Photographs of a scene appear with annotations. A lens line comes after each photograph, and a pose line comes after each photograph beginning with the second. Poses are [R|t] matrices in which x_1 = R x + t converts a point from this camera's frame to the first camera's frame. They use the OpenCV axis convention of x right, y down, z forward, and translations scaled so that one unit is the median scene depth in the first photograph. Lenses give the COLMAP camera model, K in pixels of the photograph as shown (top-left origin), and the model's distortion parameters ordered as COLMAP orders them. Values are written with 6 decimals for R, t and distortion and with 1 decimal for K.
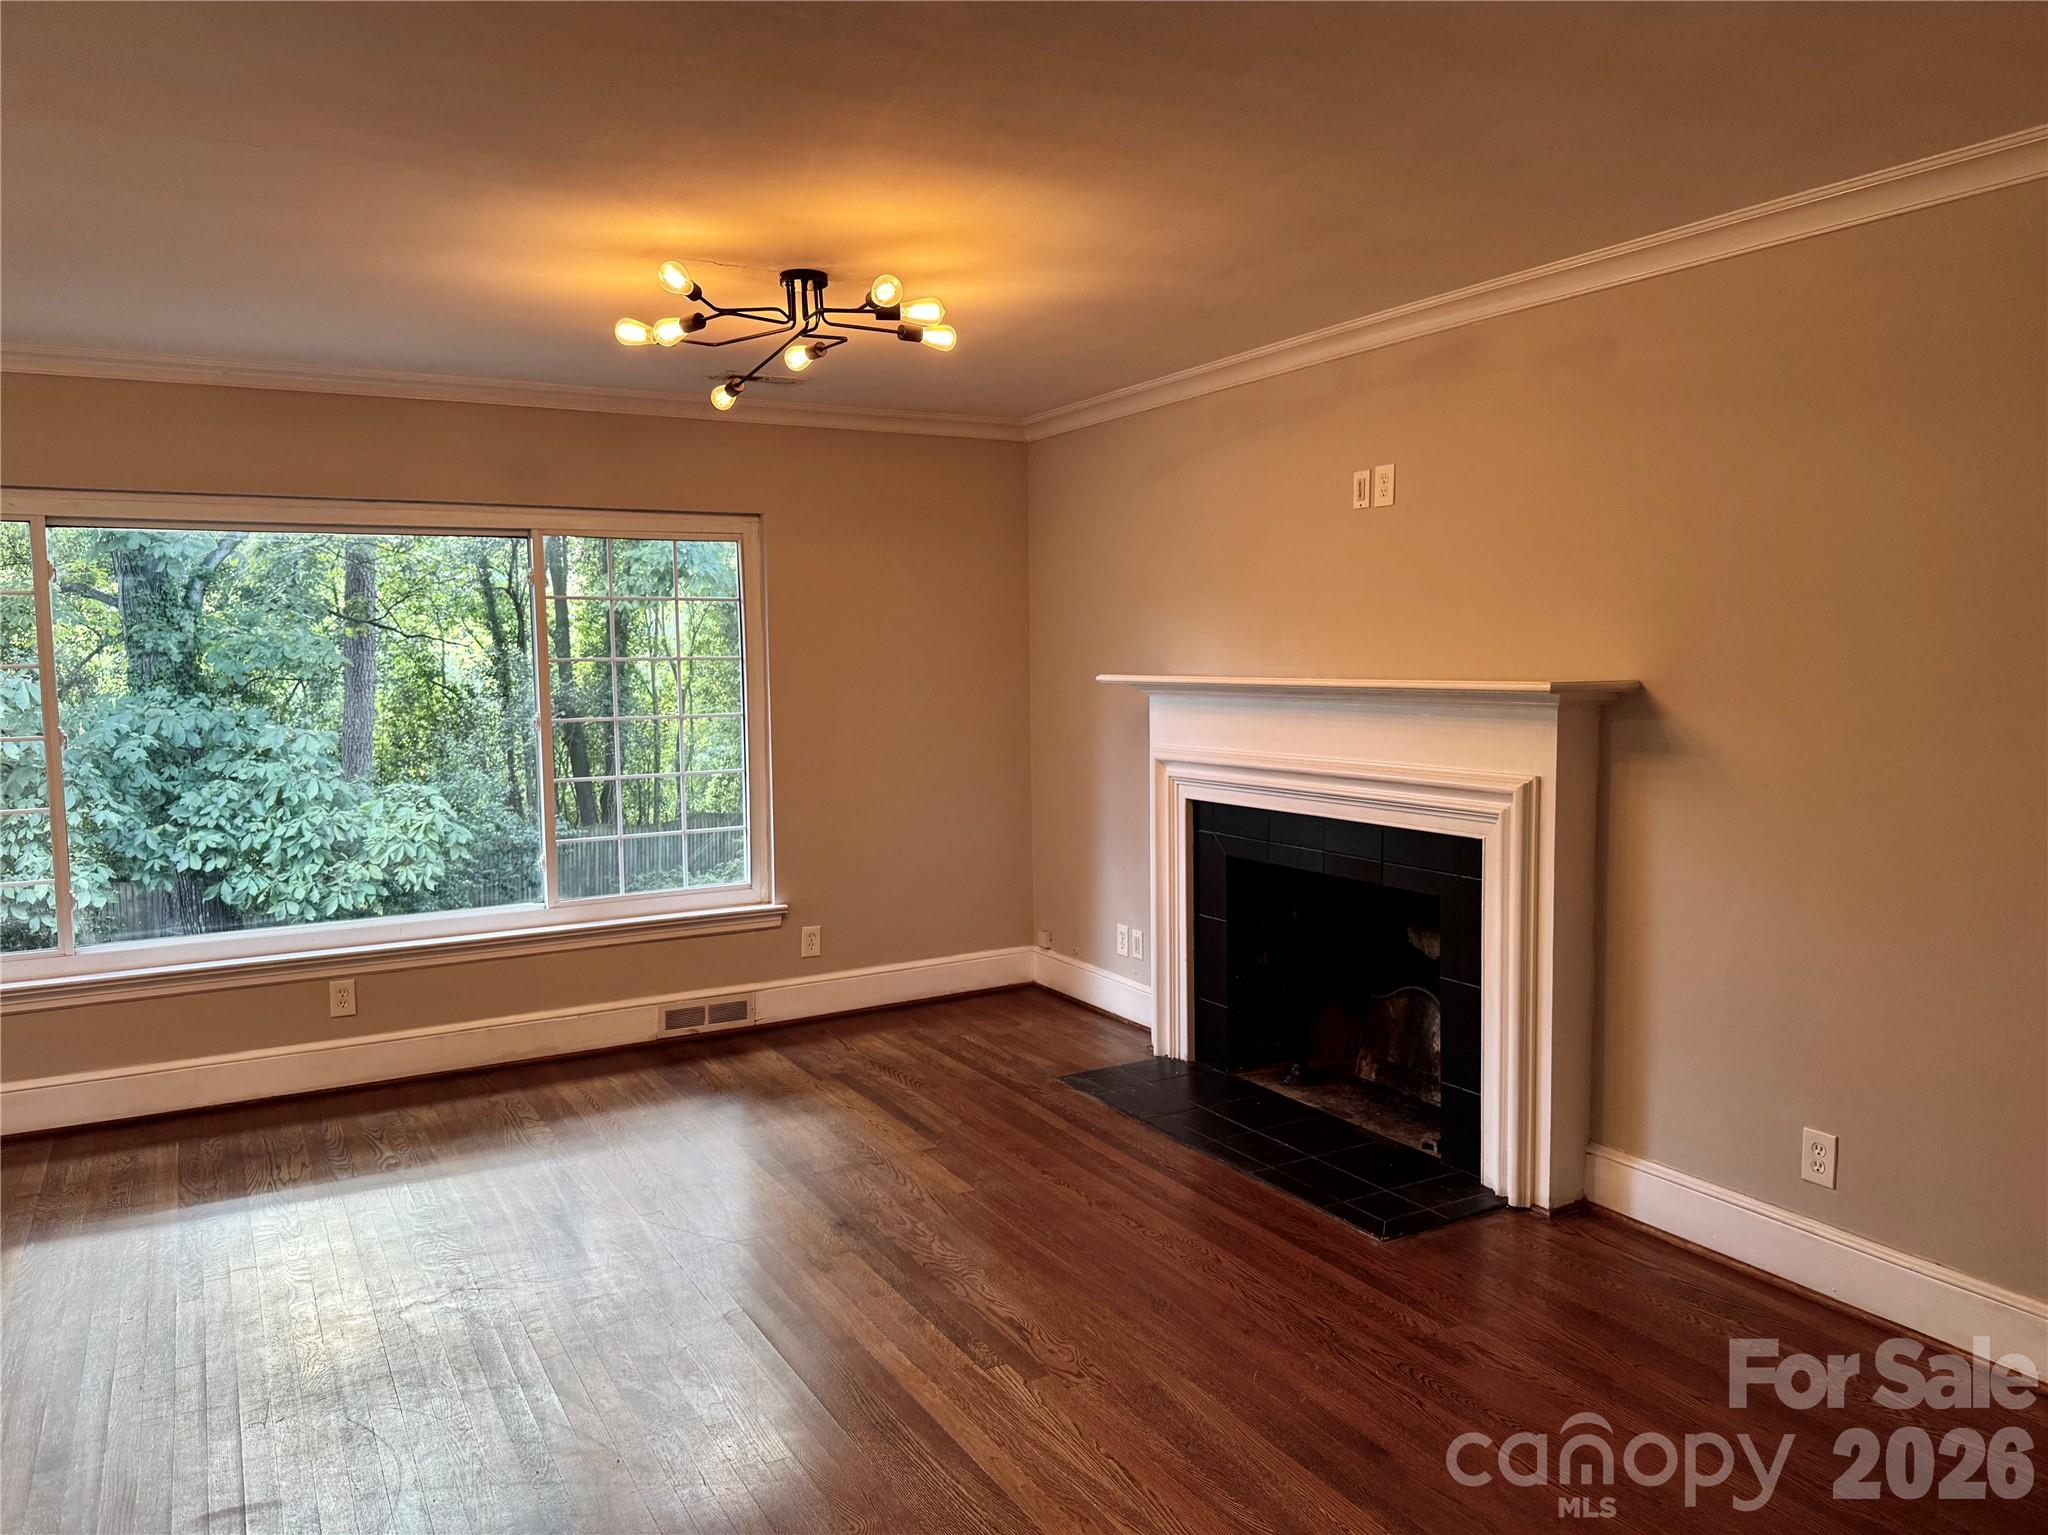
lens RADIAL K [[1443.8, 0, 1022.2], [0, 1443.8, 763.9], [0, 0, 1]] dist [0.131491, -0.214817]
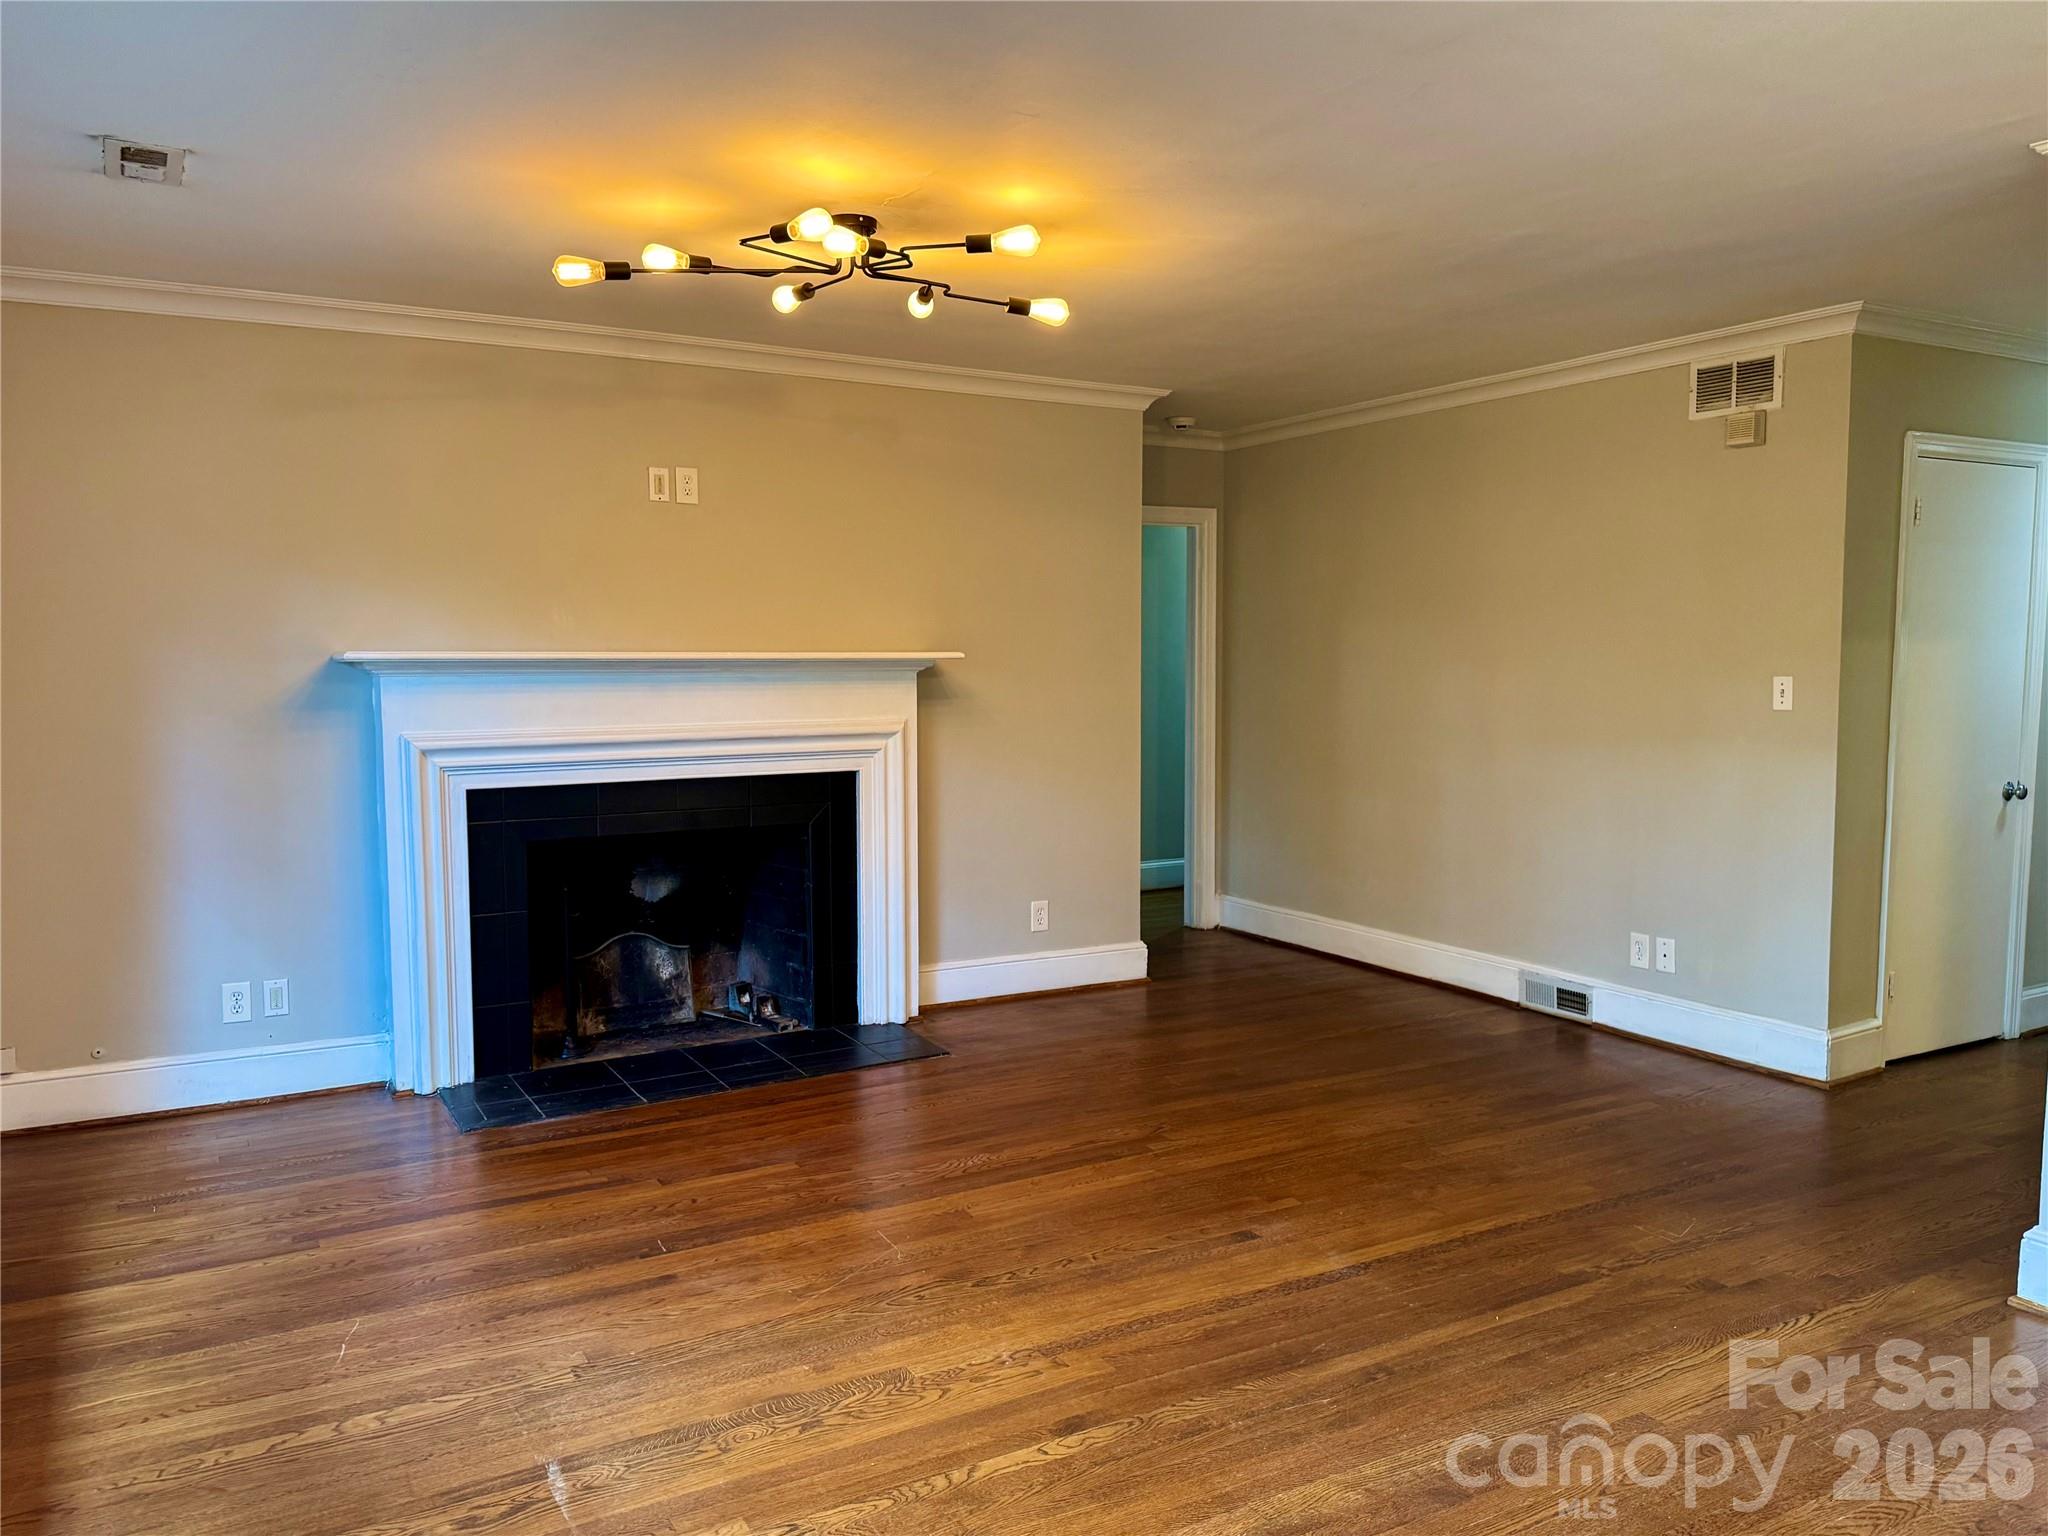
lens RADIAL K [[1504.0, 0, 1024.0], [0, 1504.0, 768.0], [0, 0, 1]] dist [0.149815, -0.204019]
pose [[-0.002553, -0.067164, 0.997739, -0.942199], [0.081426, 0.994415, 0.067149, -0.027874], [-0.996676, 0.081414, 0.002930, 0.733701]]
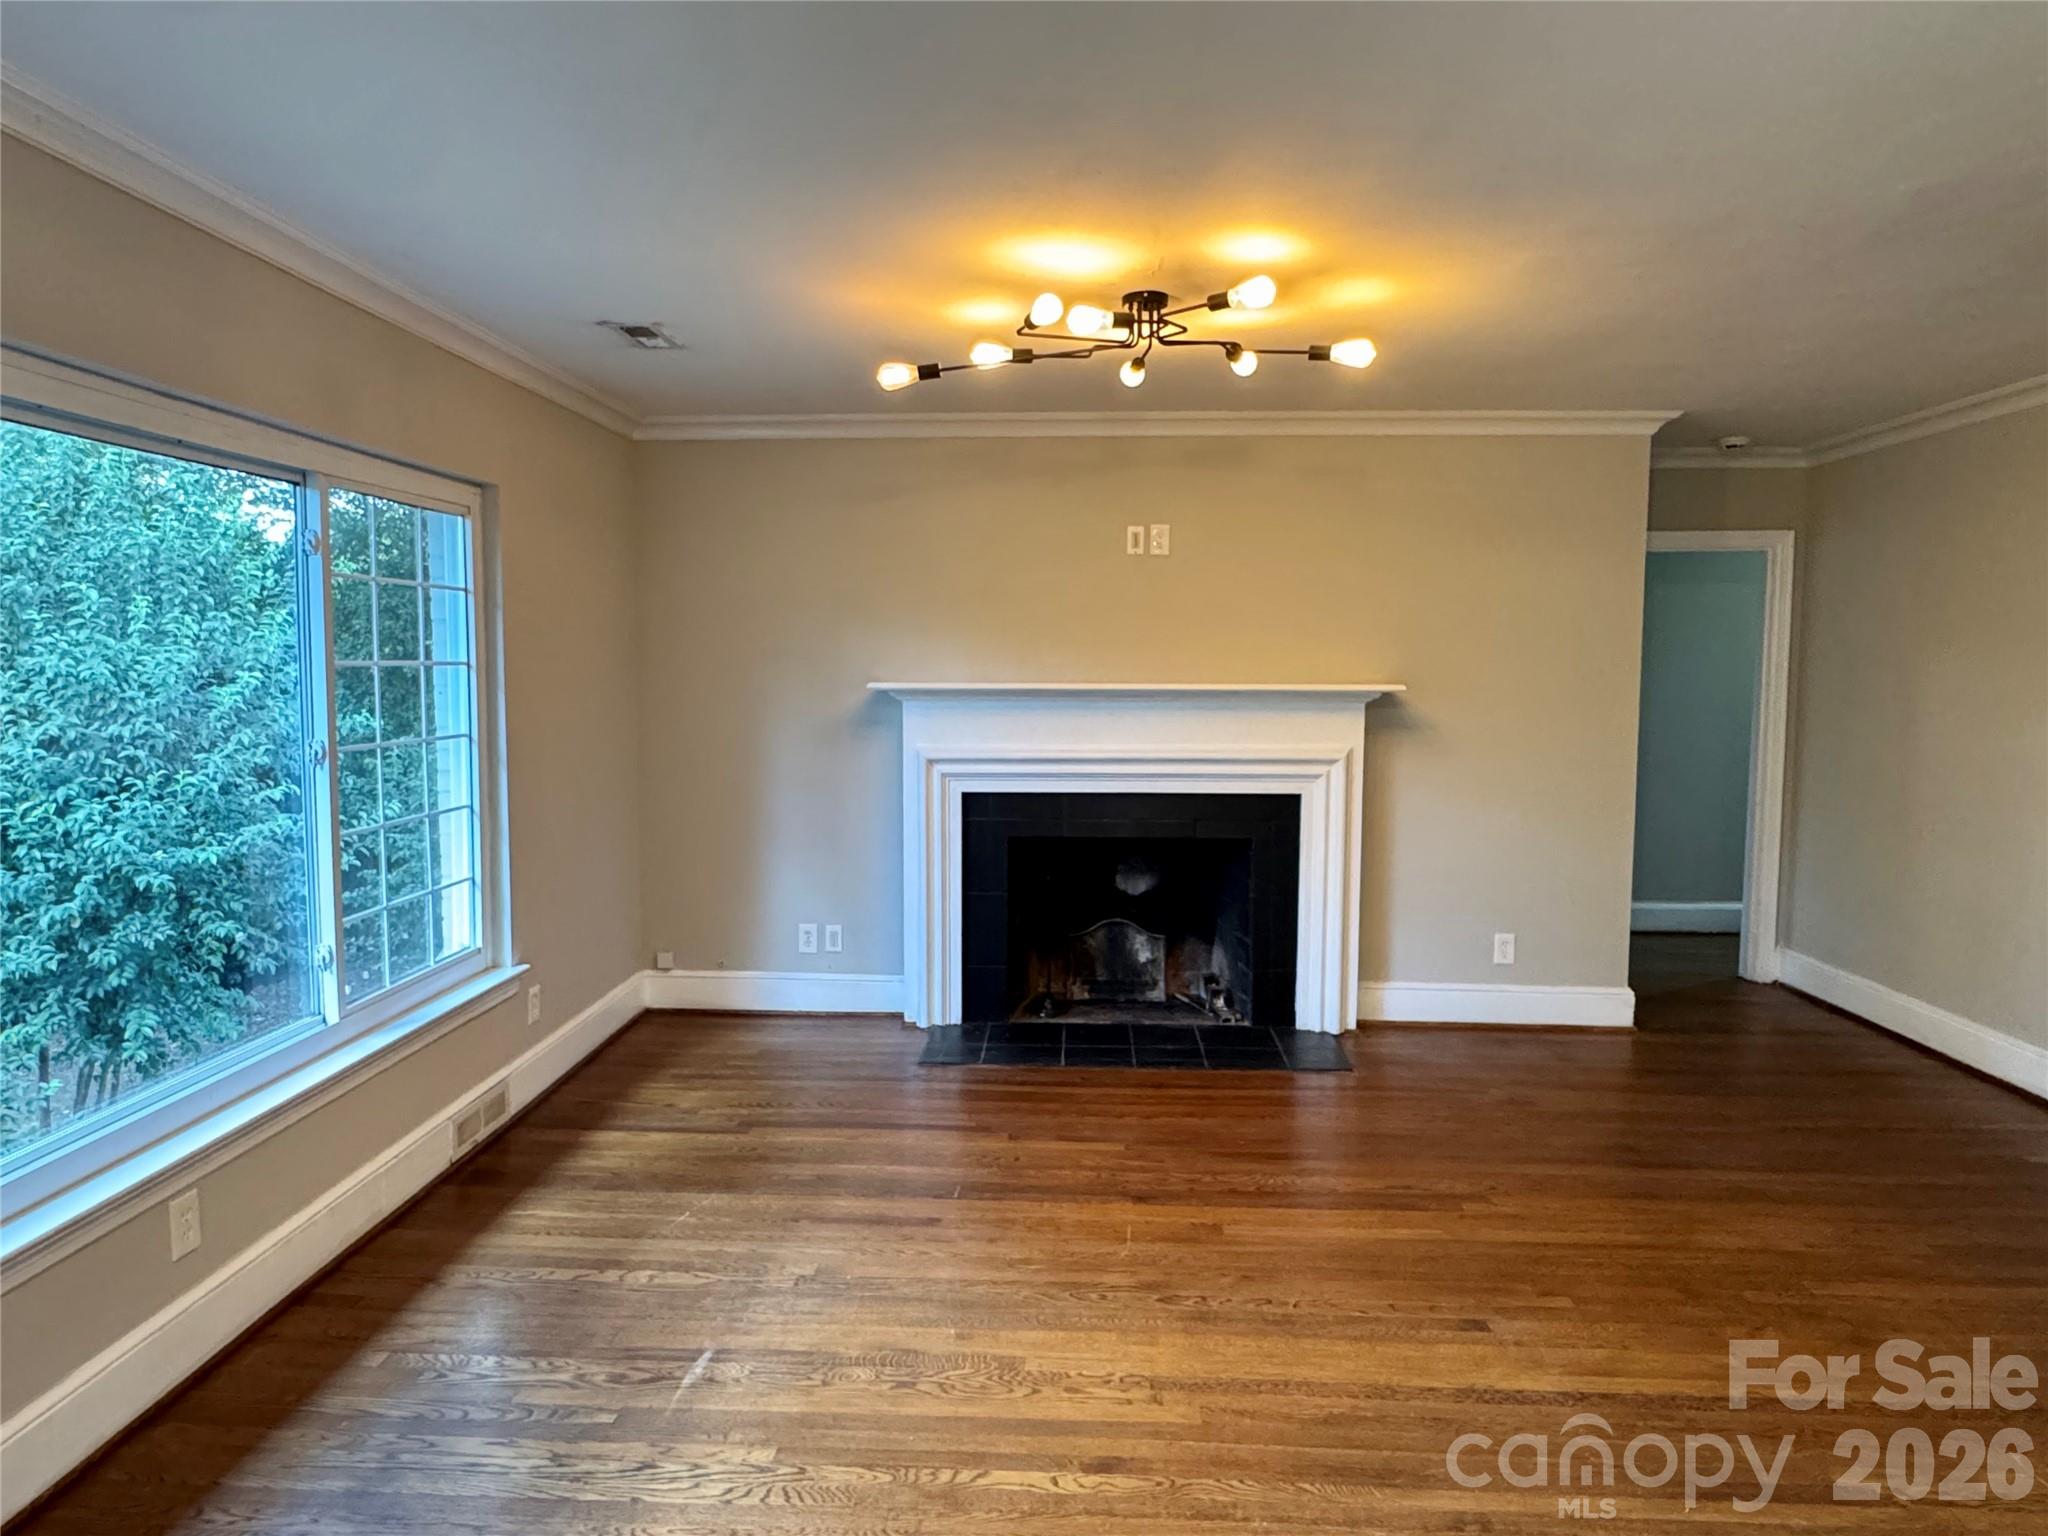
lens RADIAL K [[1269.8, 0, 1024.4], [0, 1269.8, 763.0], [0, 0, 1]] dist [0.016981, -0.003600]
pose [[0.532104, -0.050044, 0.845199, -0.788740], [0.056628, 0.998120, 0.023447, -0.021425], [-0.844783, 0.035386, 0.533937, 0.482465]]
